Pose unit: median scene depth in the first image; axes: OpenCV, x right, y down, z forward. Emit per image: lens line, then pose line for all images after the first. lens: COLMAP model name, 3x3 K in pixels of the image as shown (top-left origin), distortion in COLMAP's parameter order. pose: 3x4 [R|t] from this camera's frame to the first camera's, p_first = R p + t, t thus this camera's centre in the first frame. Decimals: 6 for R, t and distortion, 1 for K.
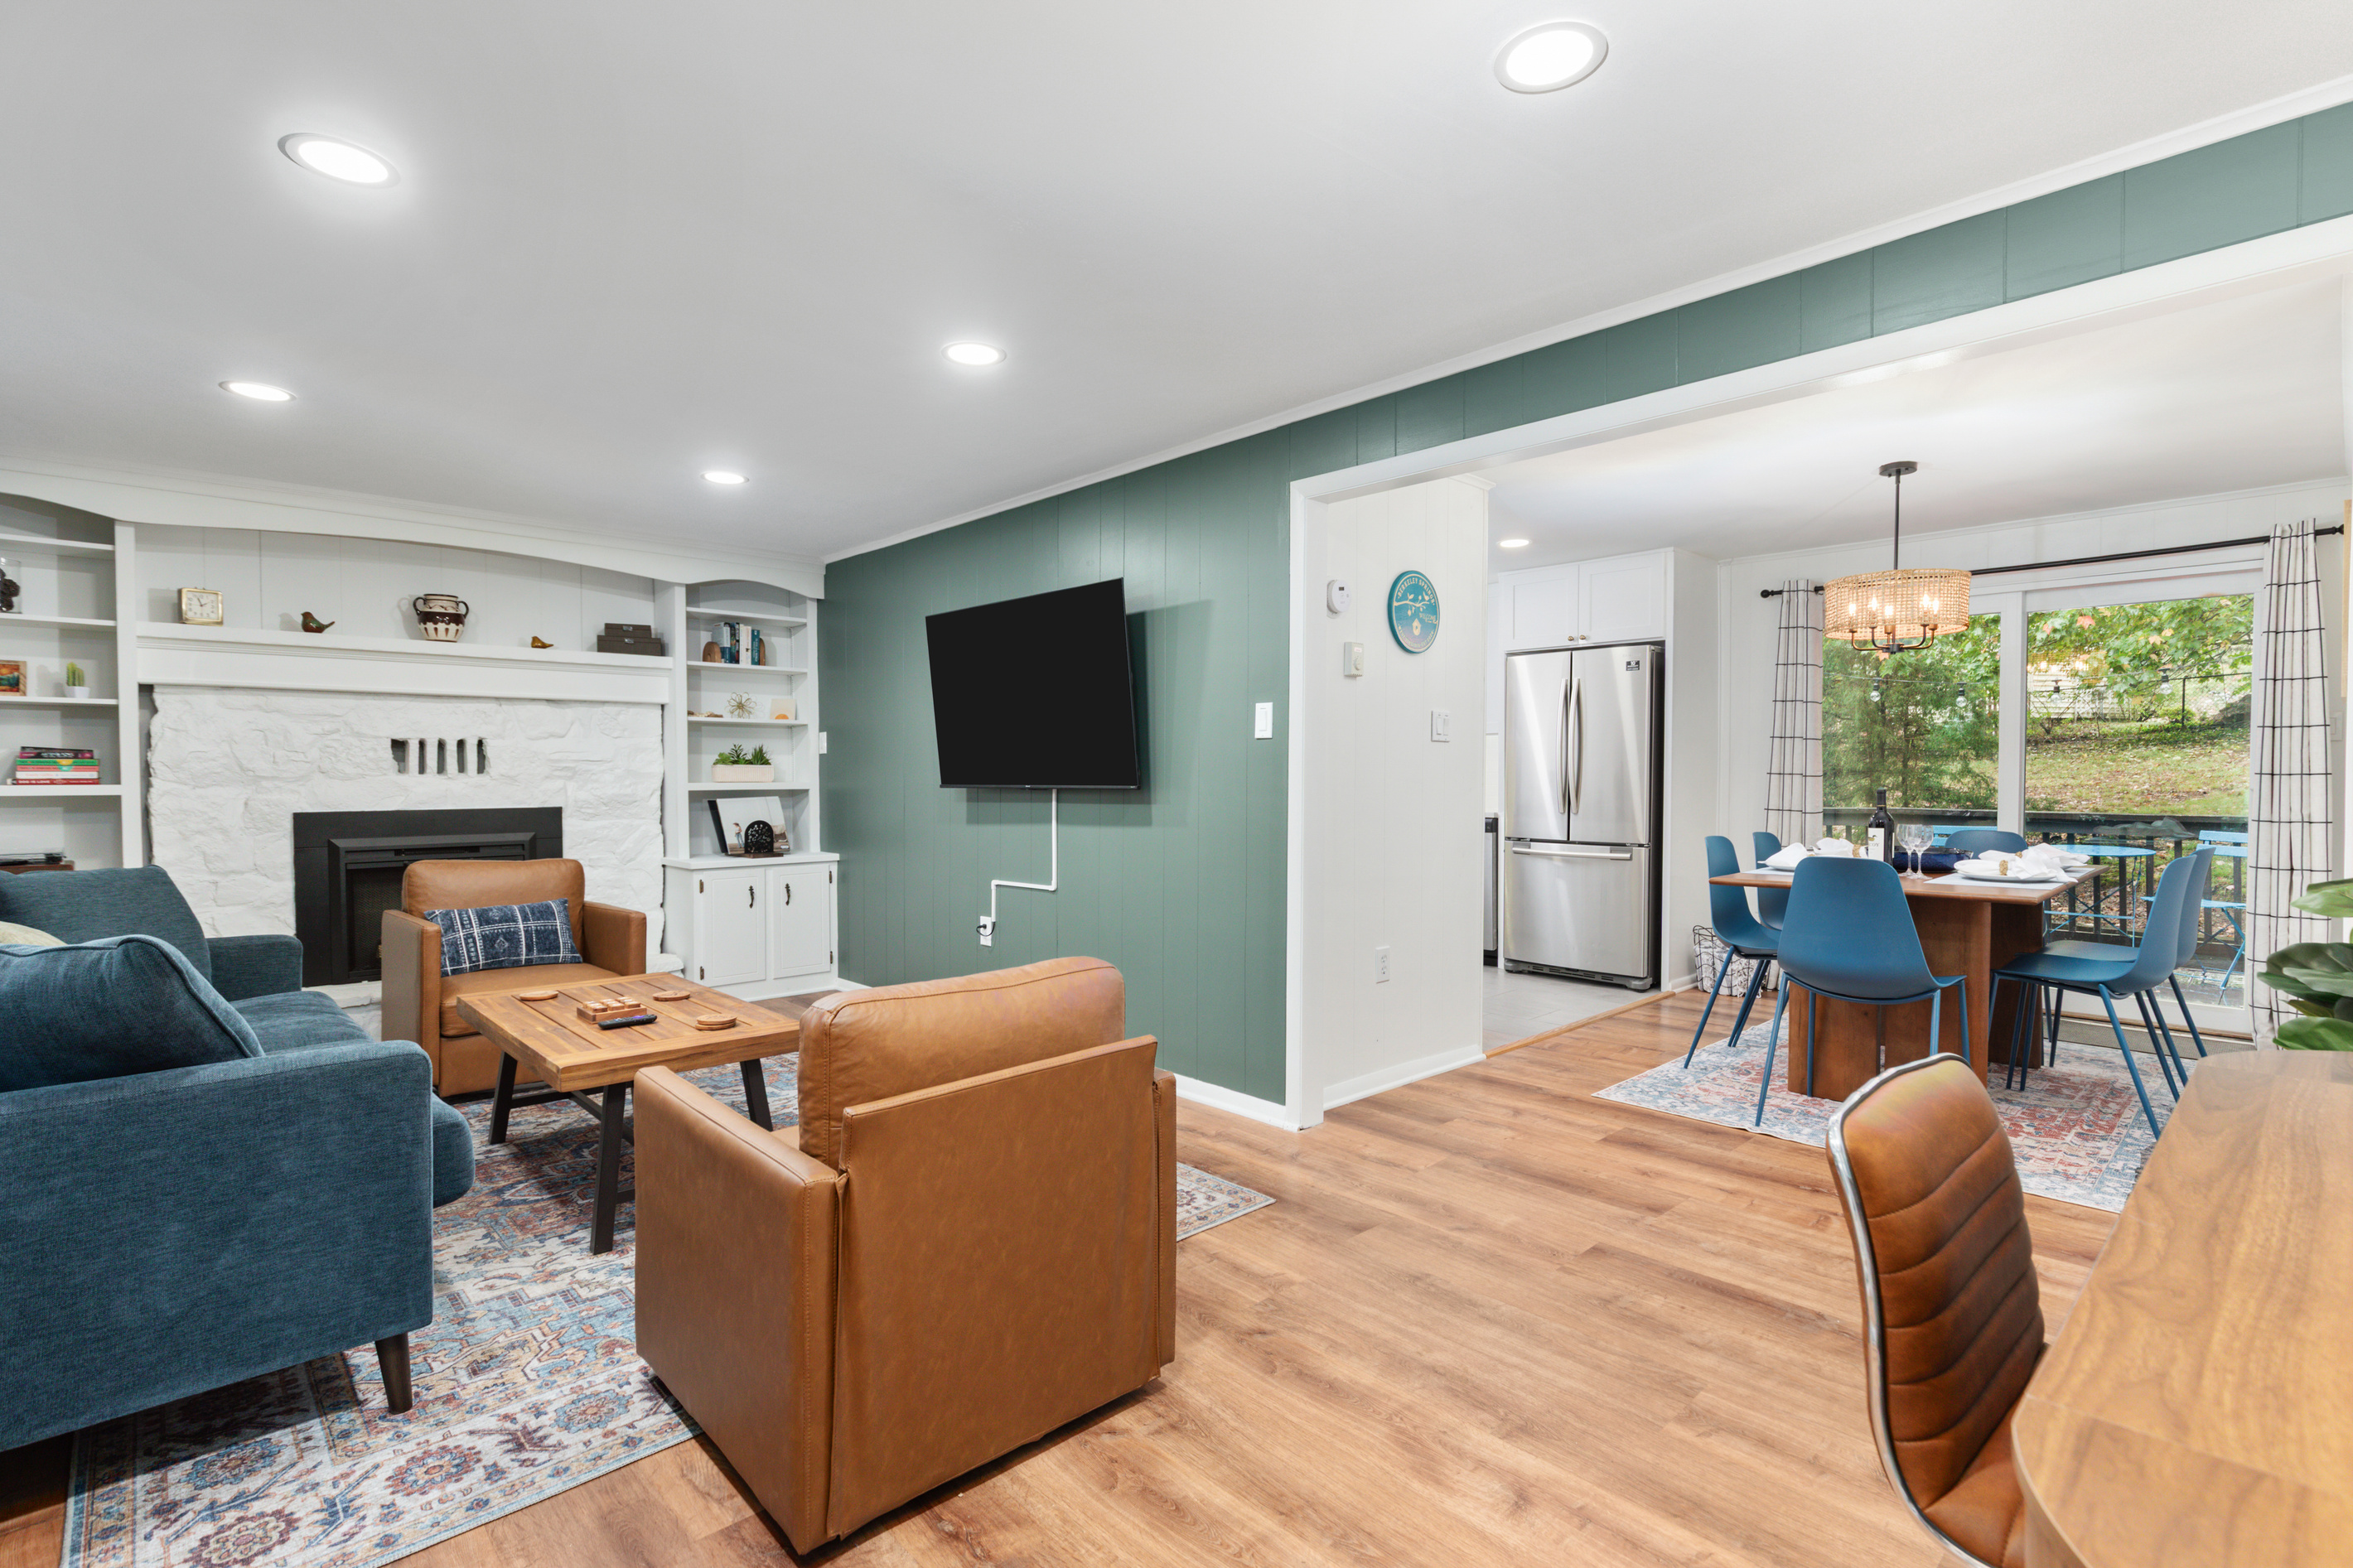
lens RADIAL K [[1108.3, 0, 1179.4], [0, 1108.3, 802.2], [0, 0, 1]] dist [-0.000846, 0.001339]
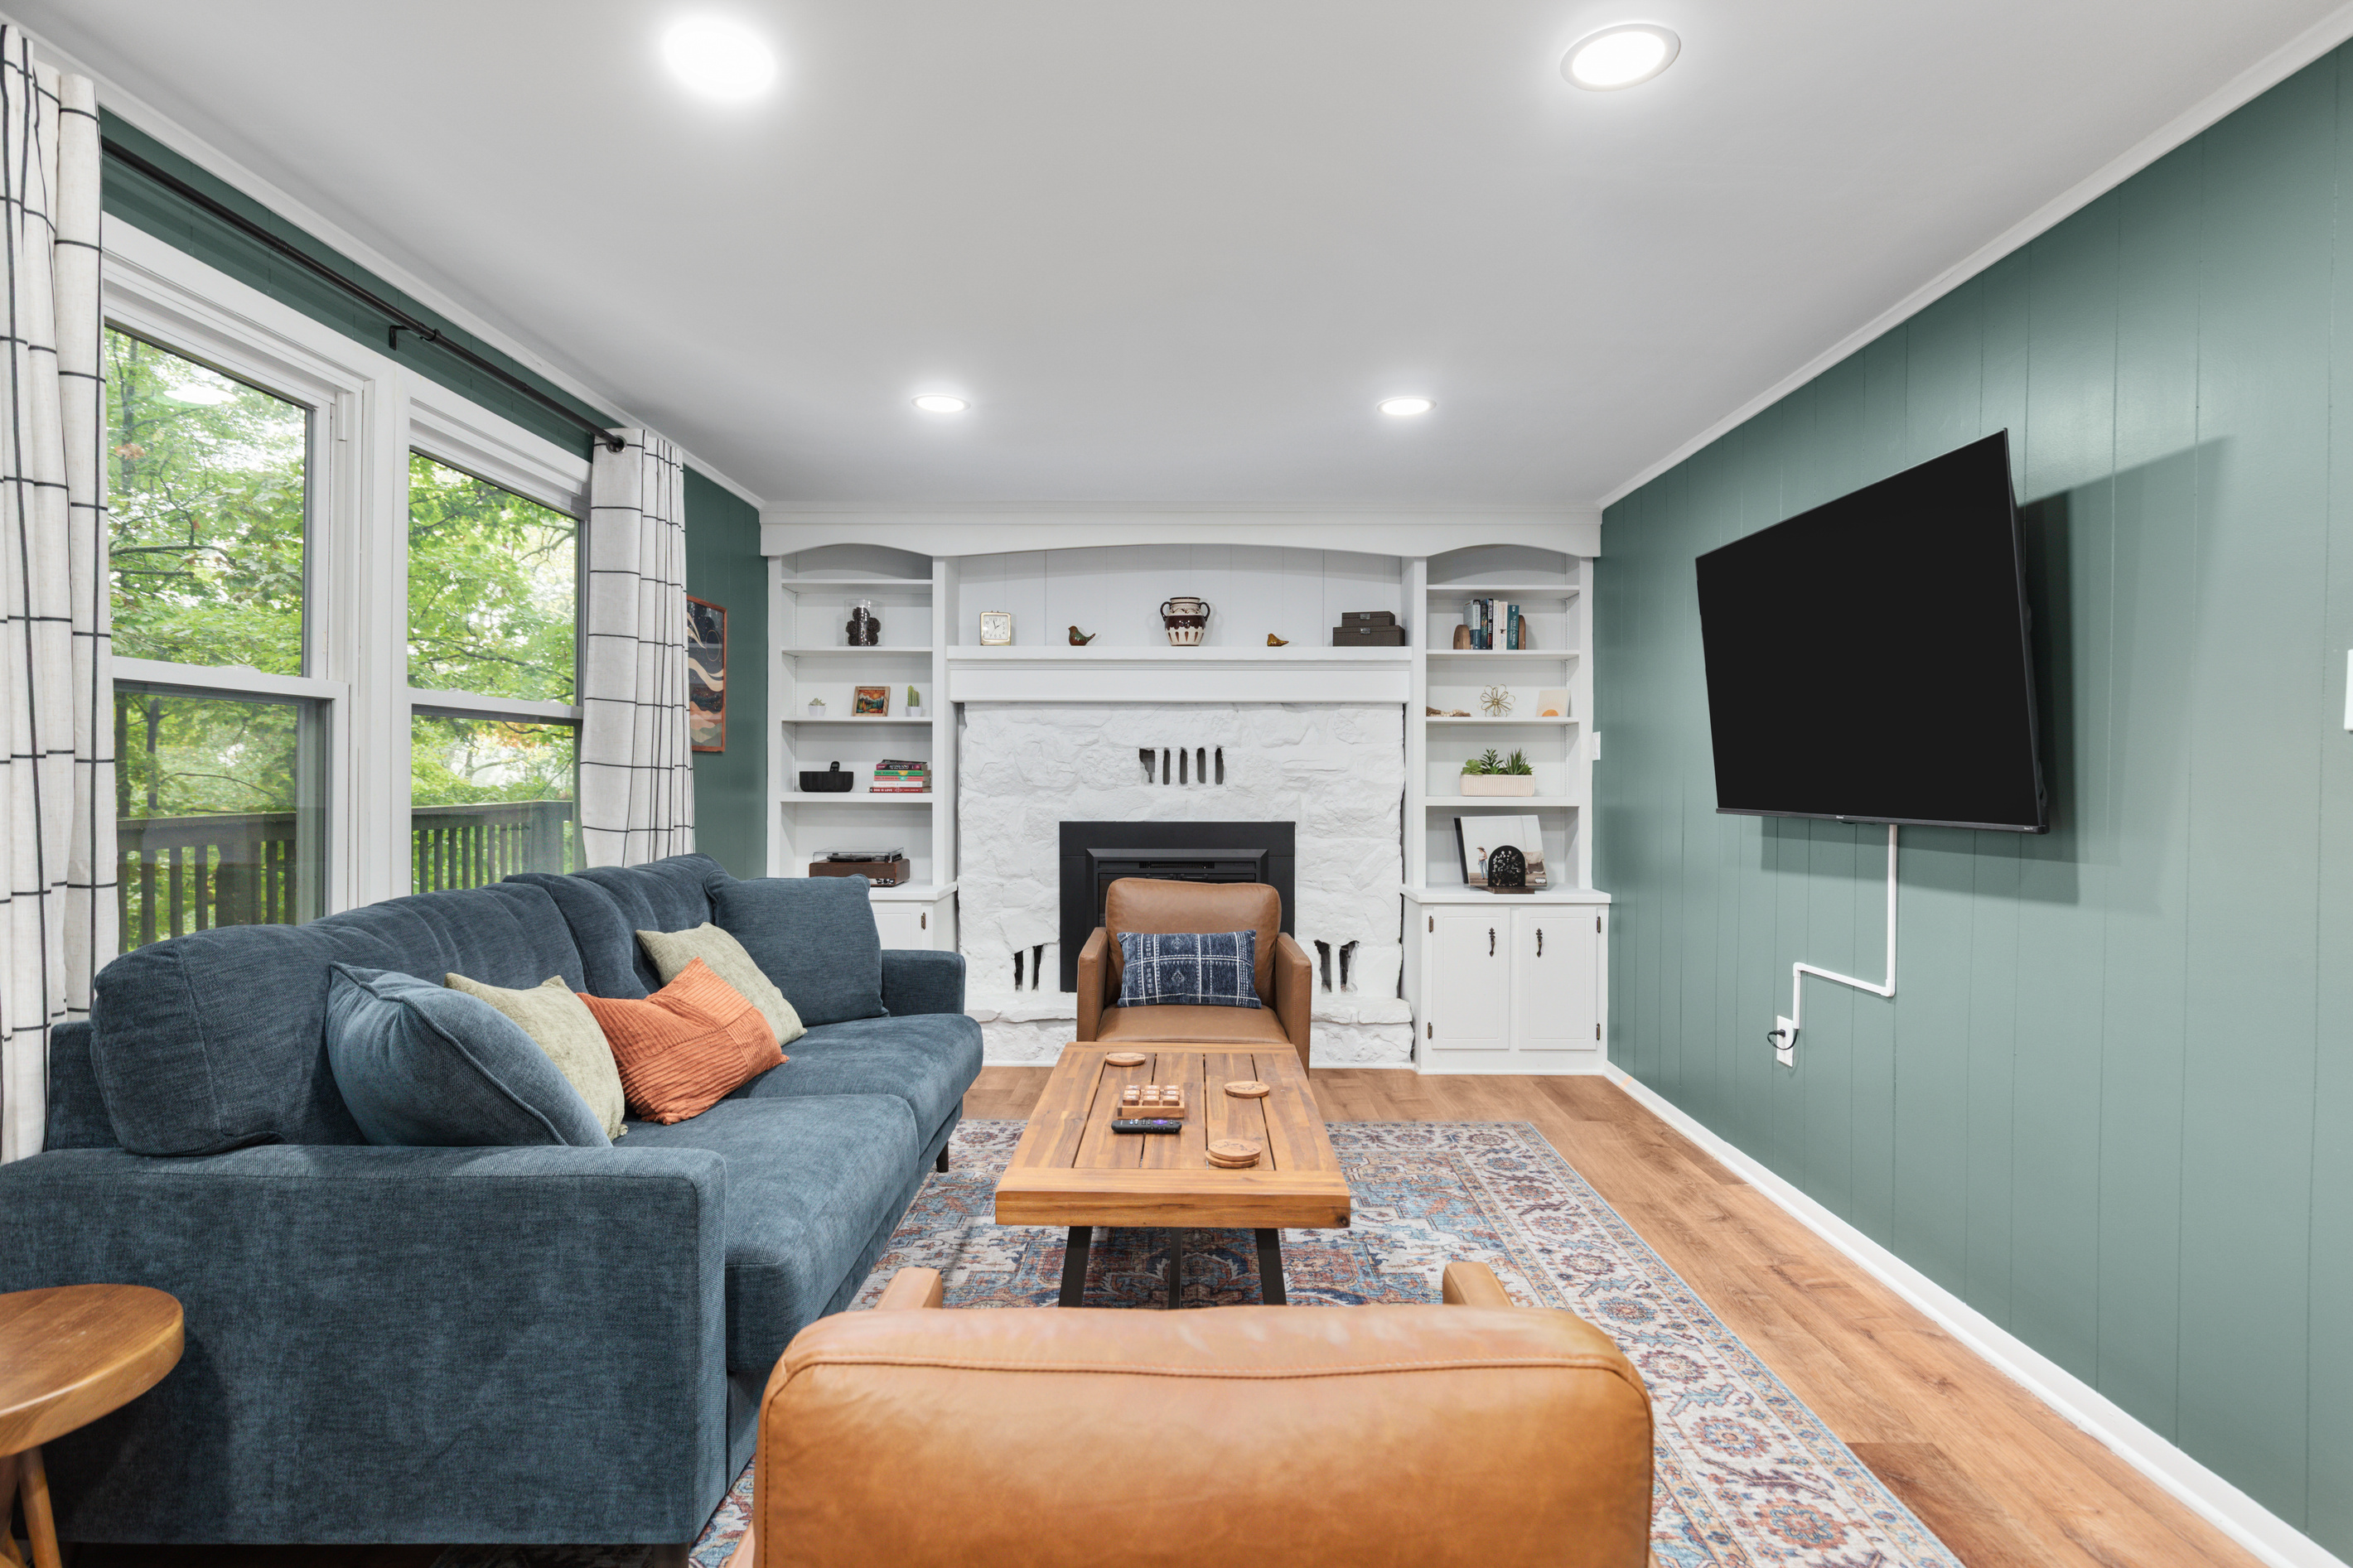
lens RADIAL K [[1197.4, 0, 1177.0], [0, 1197.4, 782.9], [0, 0, 1]] dist [-0.000112, -0.002617]
pose [[0.722478, 0.009134, -0.691333, 0.049792], [-0.022320, 0.999700, -0.010118, -0.017774], [0.691033, 0.022741, 0.722465, 0.273897]]
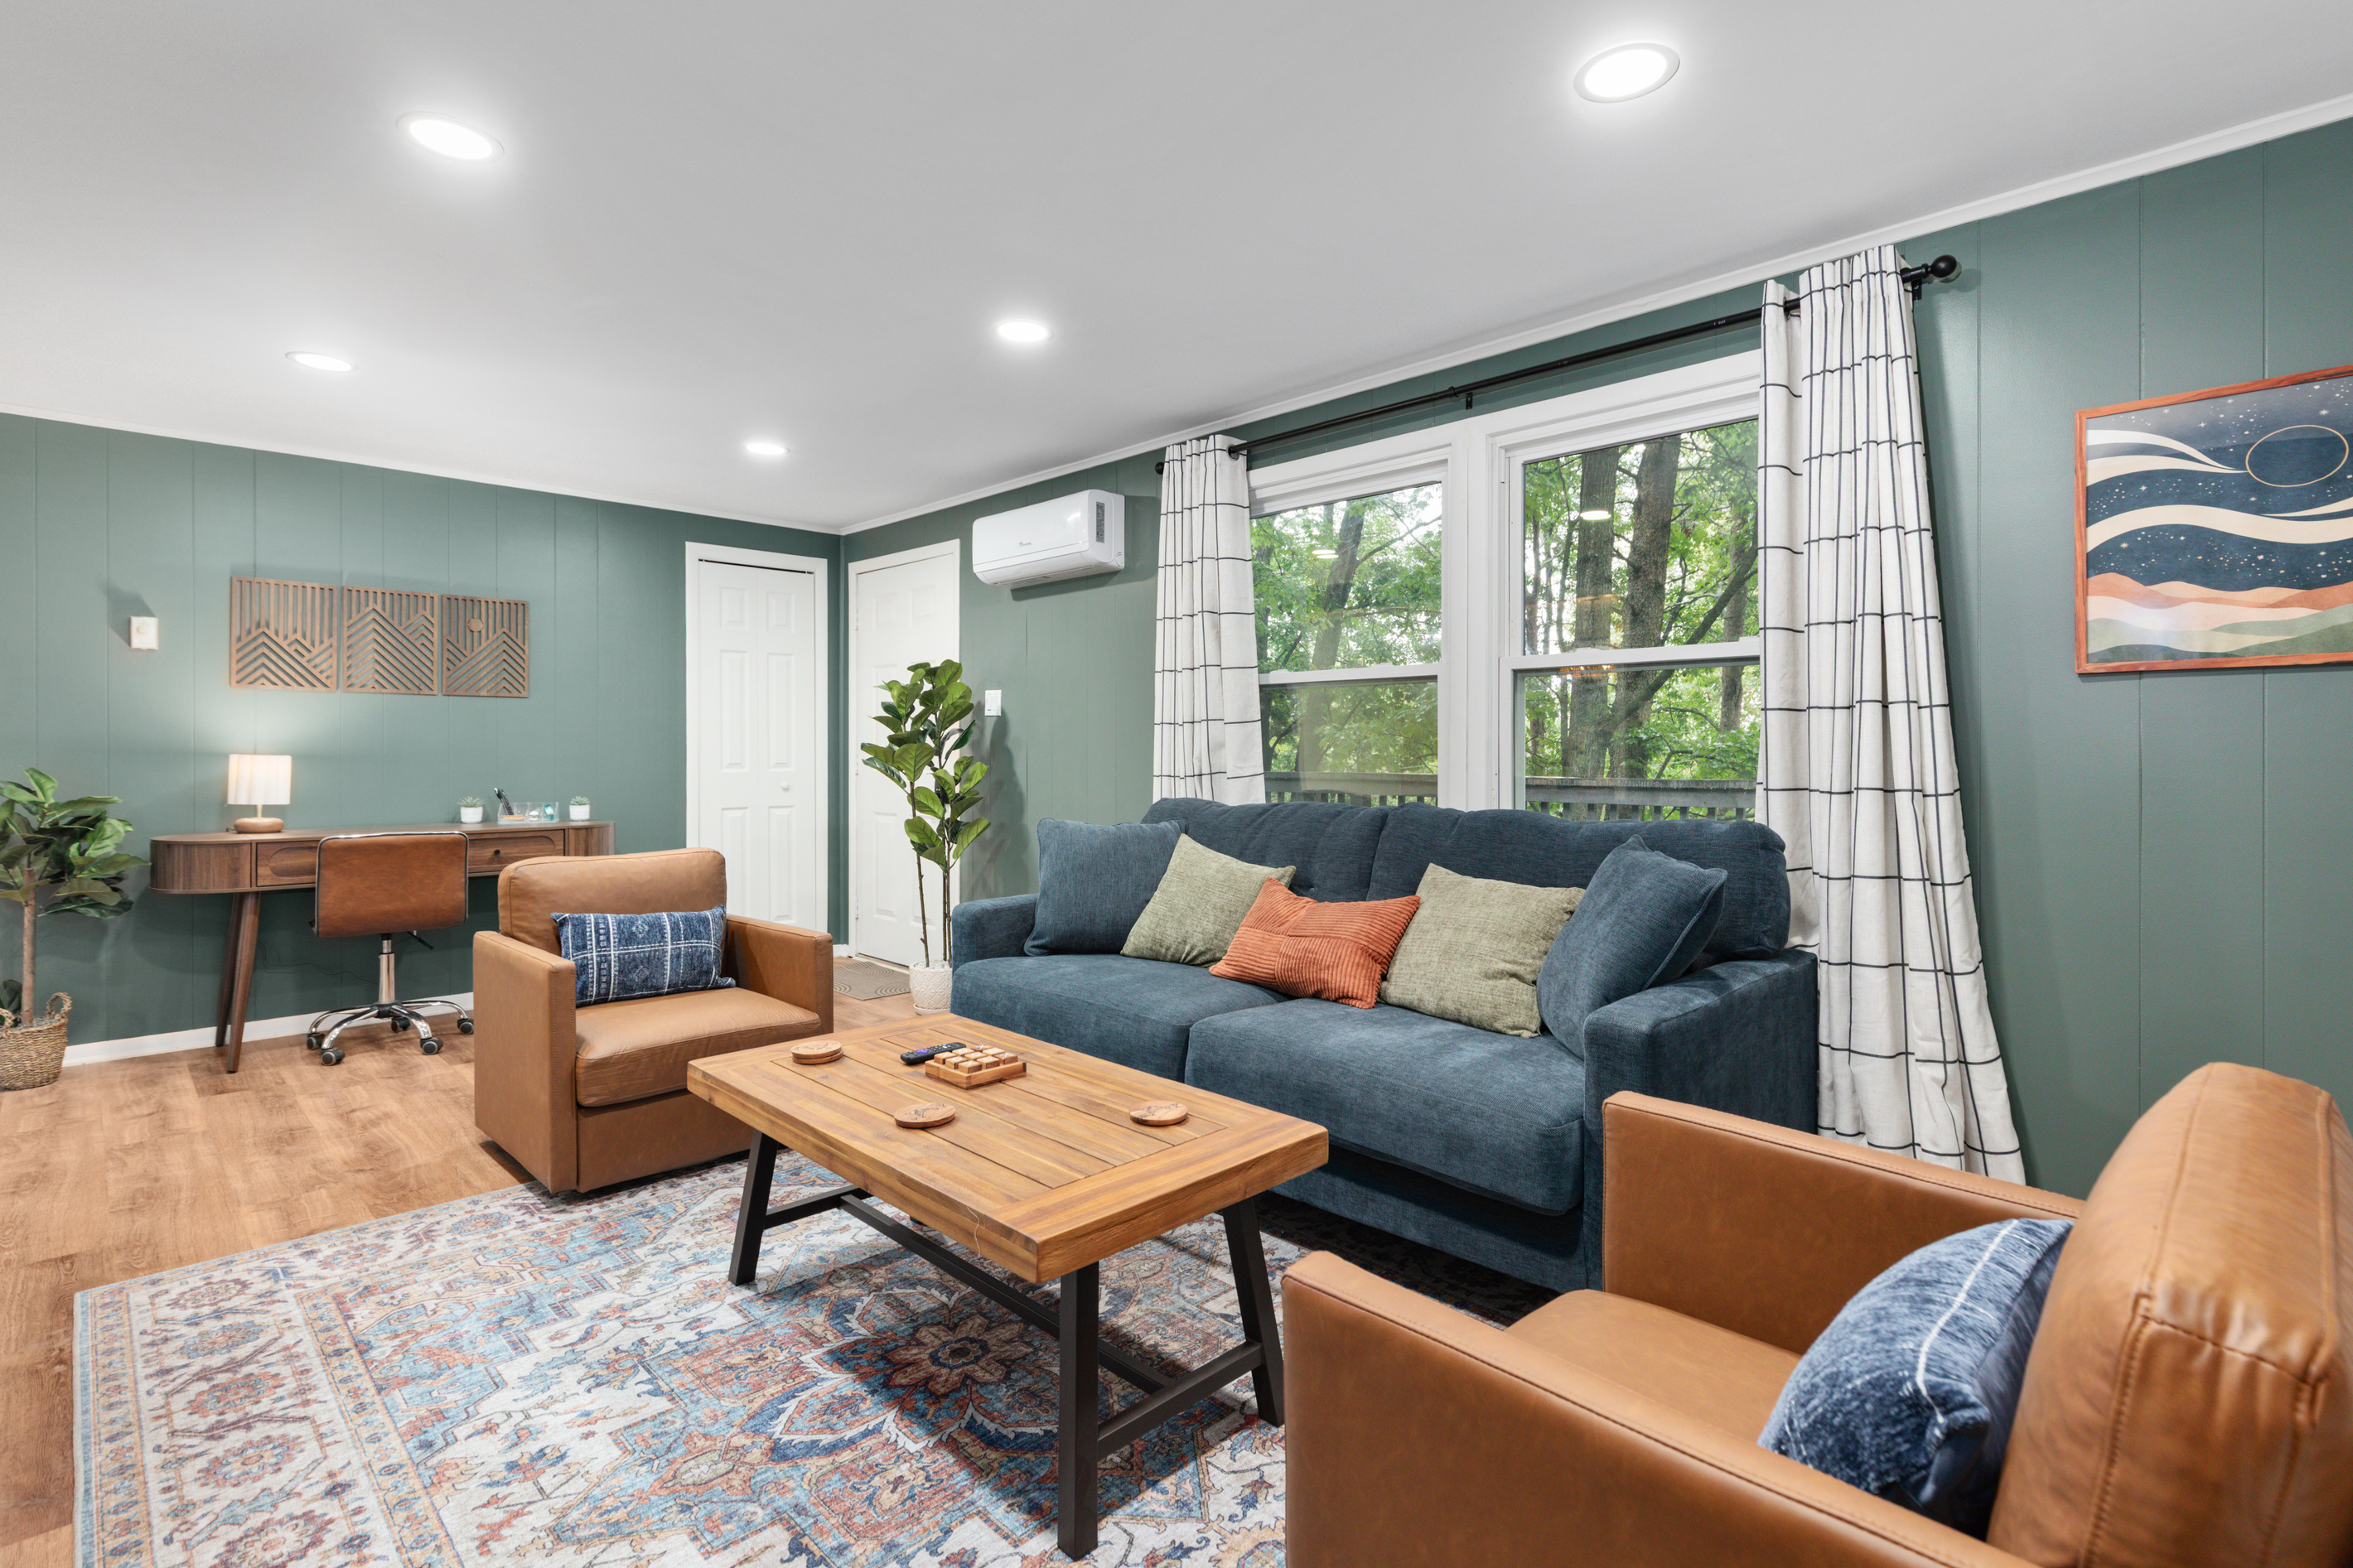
lens RADIAL K [[1108.3, 0, 1181.2], [0, 1108.3, 750.8], [0, 0, 1]] dist [-0.000846, 0.001339]
pose [[-0.999458, 0.000814, -0.032902, -0.418631], [0.000114, 0.999774, 0.021268, -0.018901], [0.032912, 0.021252, -0.999232, 1.150657]]
